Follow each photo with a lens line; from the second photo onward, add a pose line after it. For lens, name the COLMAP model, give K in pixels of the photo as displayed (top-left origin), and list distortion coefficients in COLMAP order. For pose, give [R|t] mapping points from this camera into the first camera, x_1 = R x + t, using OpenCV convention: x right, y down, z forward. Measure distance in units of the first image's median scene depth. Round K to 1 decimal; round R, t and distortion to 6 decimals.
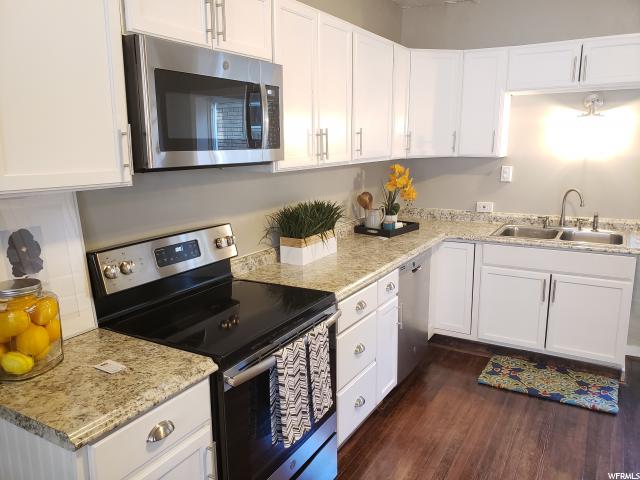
lens RADIAL K [[497.8, 0, 319.2], [0, 497.8, 240.2], [0, 0, 1]] dist [0.057605, -0.087929]
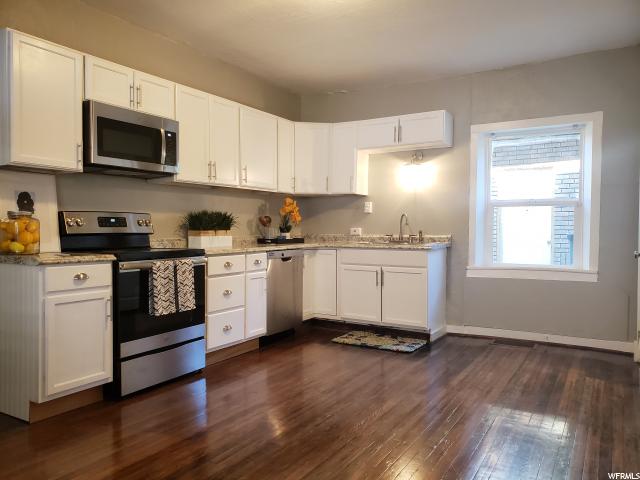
lens RADIAL K [[497.8, 0, 319.2], [0, 497.8, 240.2], [0, 0, 1]] dist [0.057605, -0.087929]
pose [[0.999915, 0.011786, -0.005628, 0.346221], [-0.012561, 0.985859, -0.167104, 0.284810], [0.003579, 0.167160, 0.985923, -0.549004]]
